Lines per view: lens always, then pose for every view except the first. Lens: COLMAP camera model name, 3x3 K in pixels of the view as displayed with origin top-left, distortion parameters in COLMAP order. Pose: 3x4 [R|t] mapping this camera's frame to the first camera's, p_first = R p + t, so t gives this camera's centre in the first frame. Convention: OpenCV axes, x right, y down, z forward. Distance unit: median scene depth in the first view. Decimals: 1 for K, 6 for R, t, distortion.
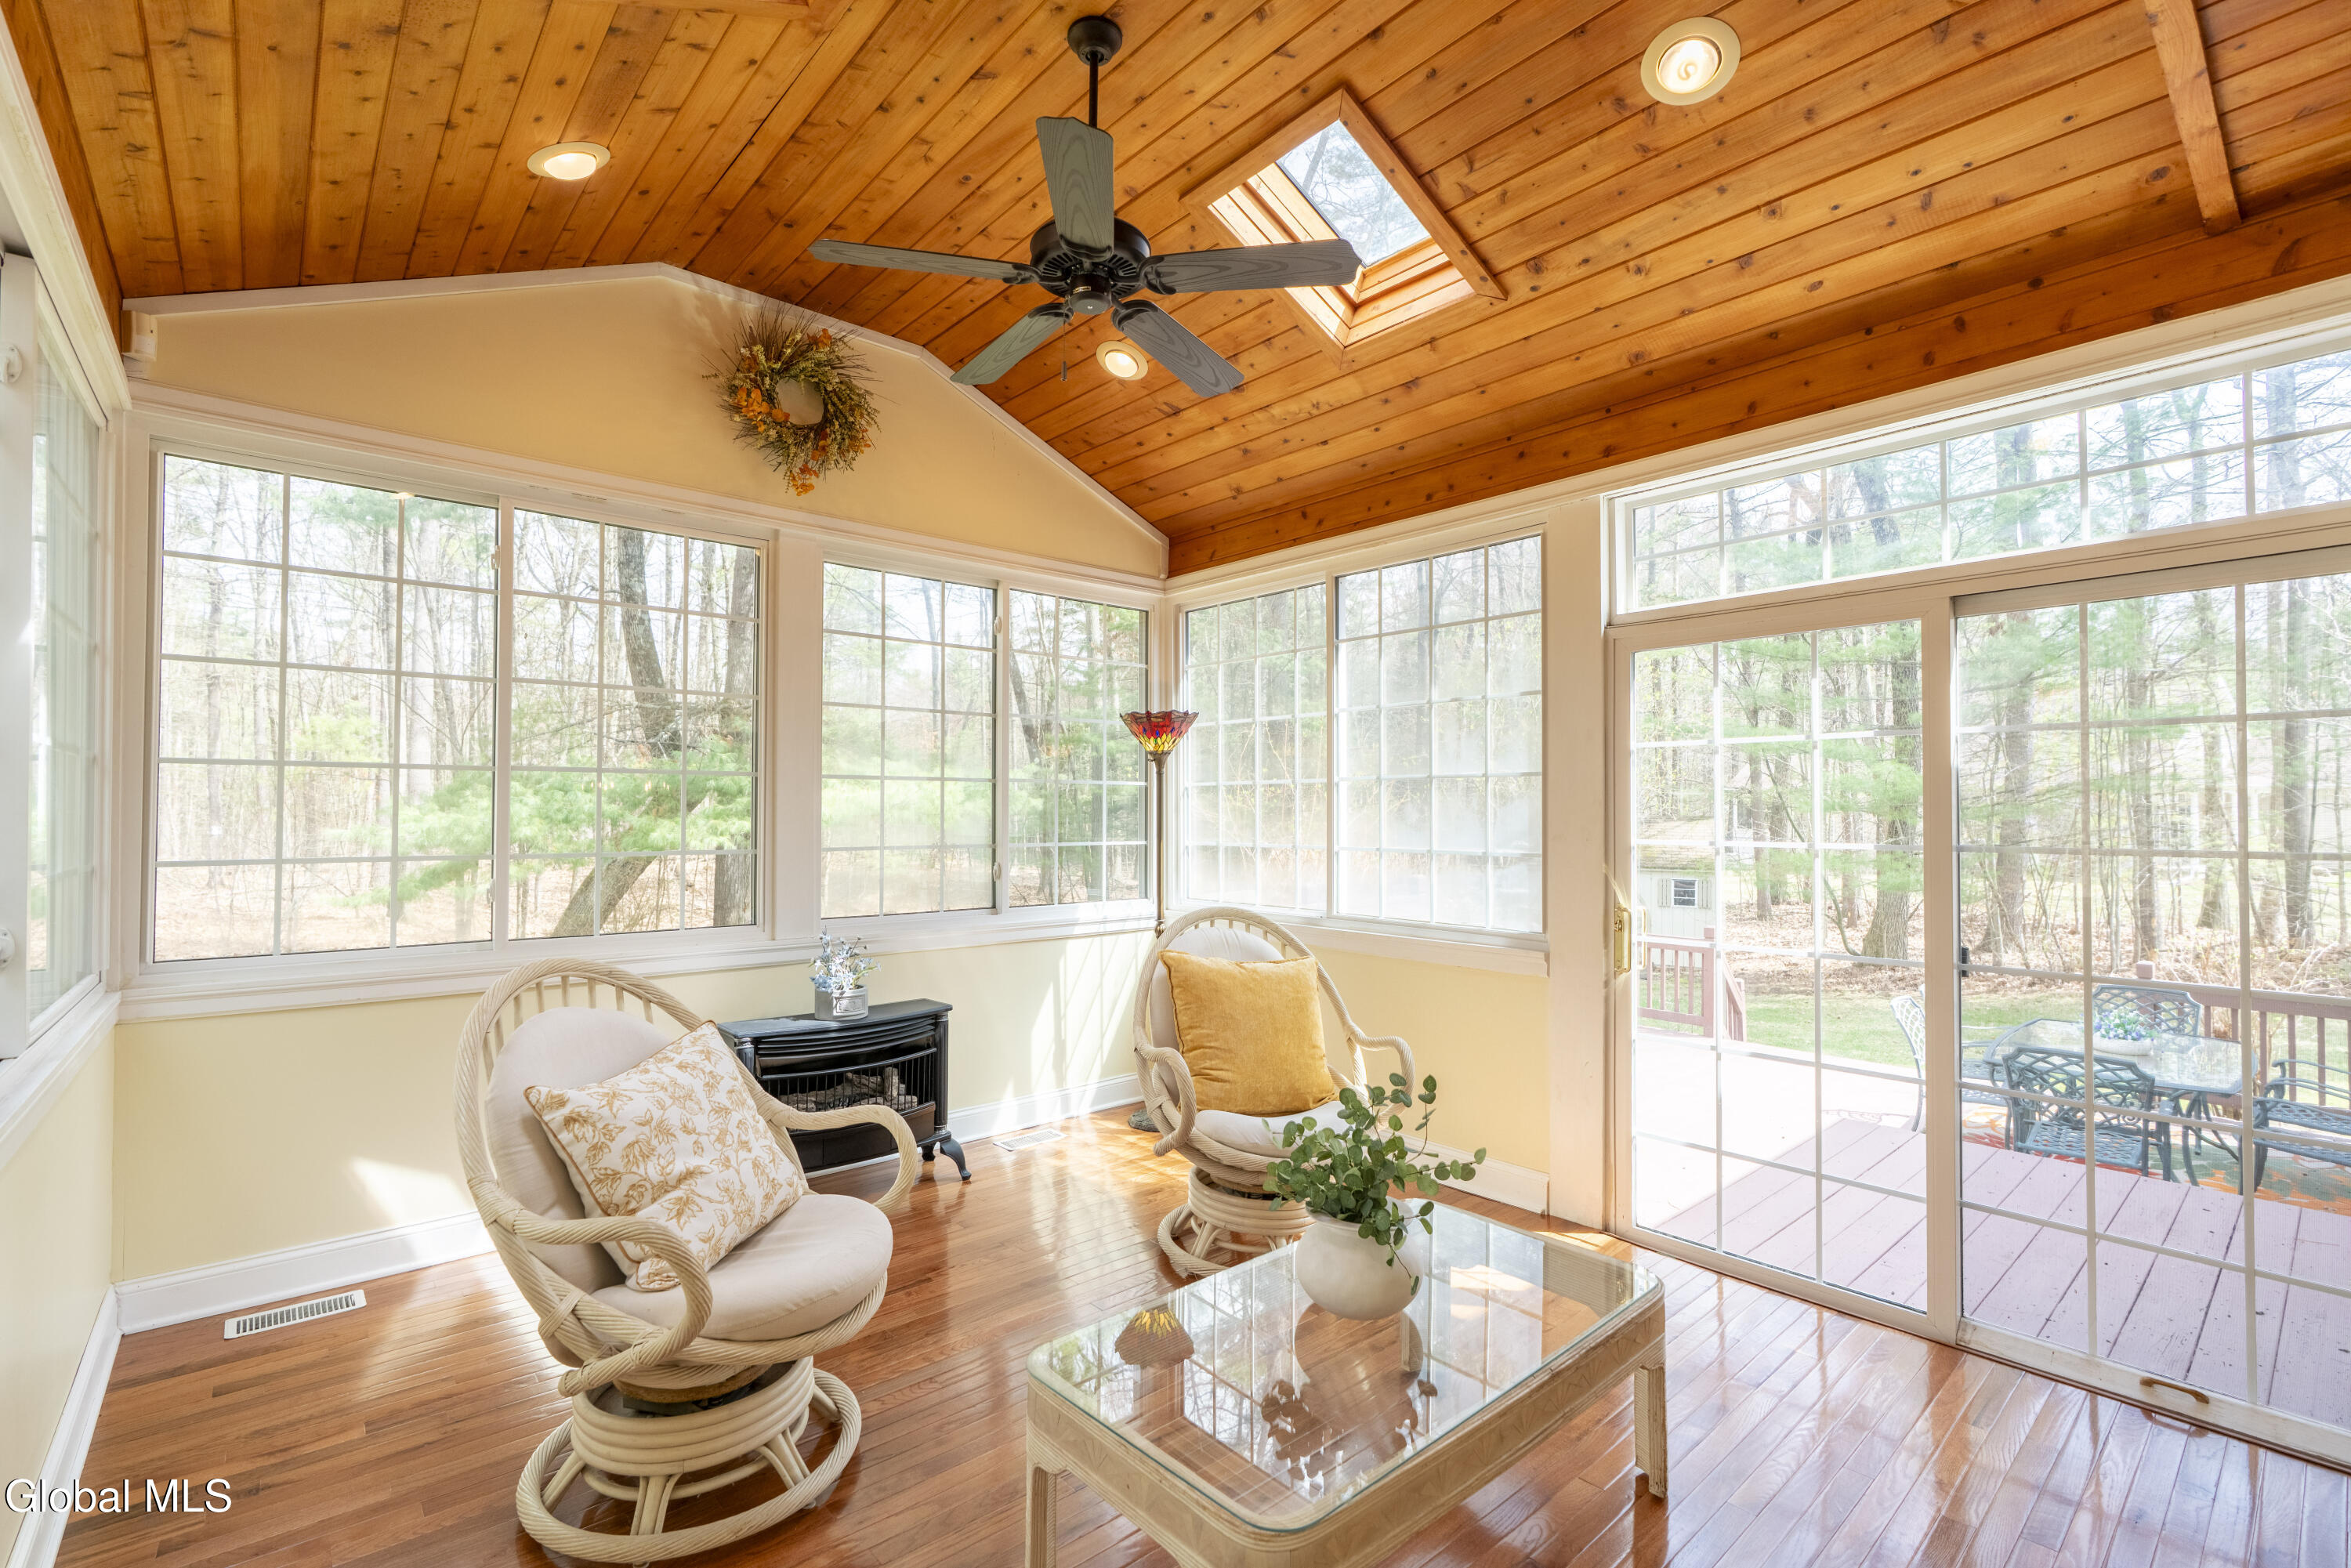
lens RADIAL K [[1059.1, 0, 1175.1], [0, 1059.1, 800.5], [0, 0, 1]] dist [-0.012107, 0.001933]
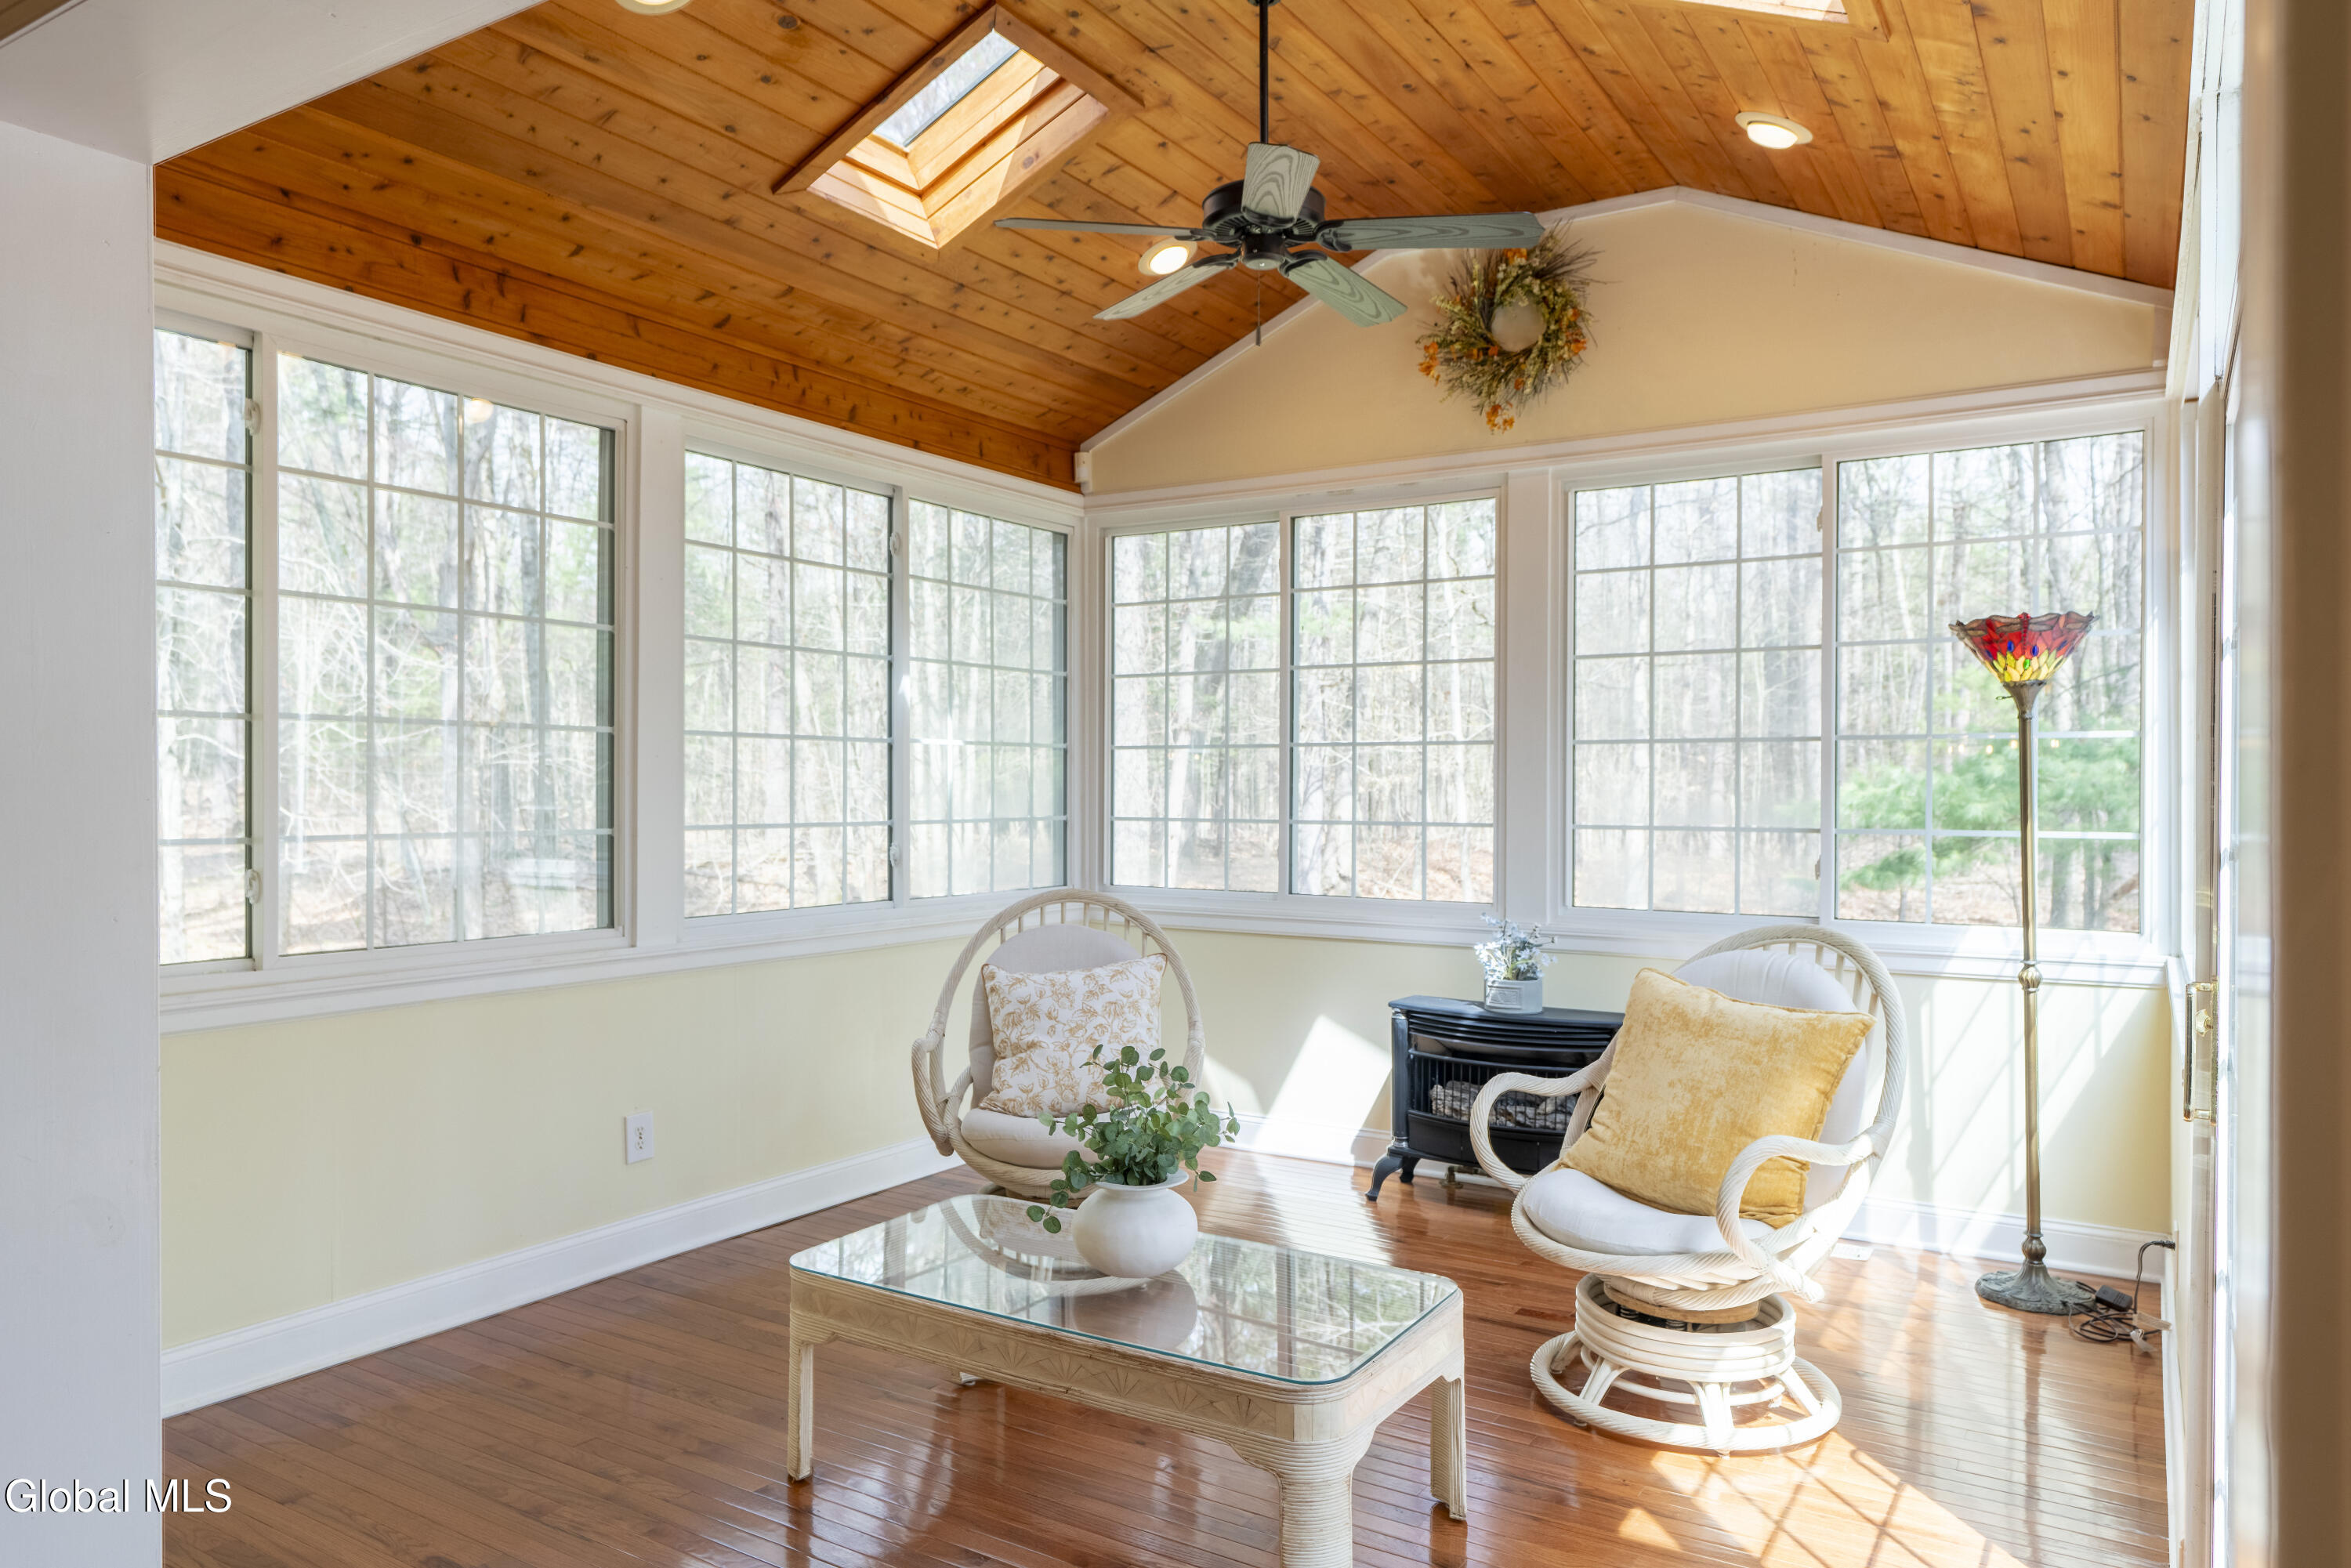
lens RADIAL K [[1571.1, 0, 1163.1], [0, 1571.1, 783.2], [0, 0, 1]] dist [-0.001245, 0.016678]
pose [[0.279422, -0.000042, -0.960168, 0.831348], [0.019479, 0.999794, 0.005625, -0.003824], [0.959971, -0.020274, 0.279365, 0.330713]]
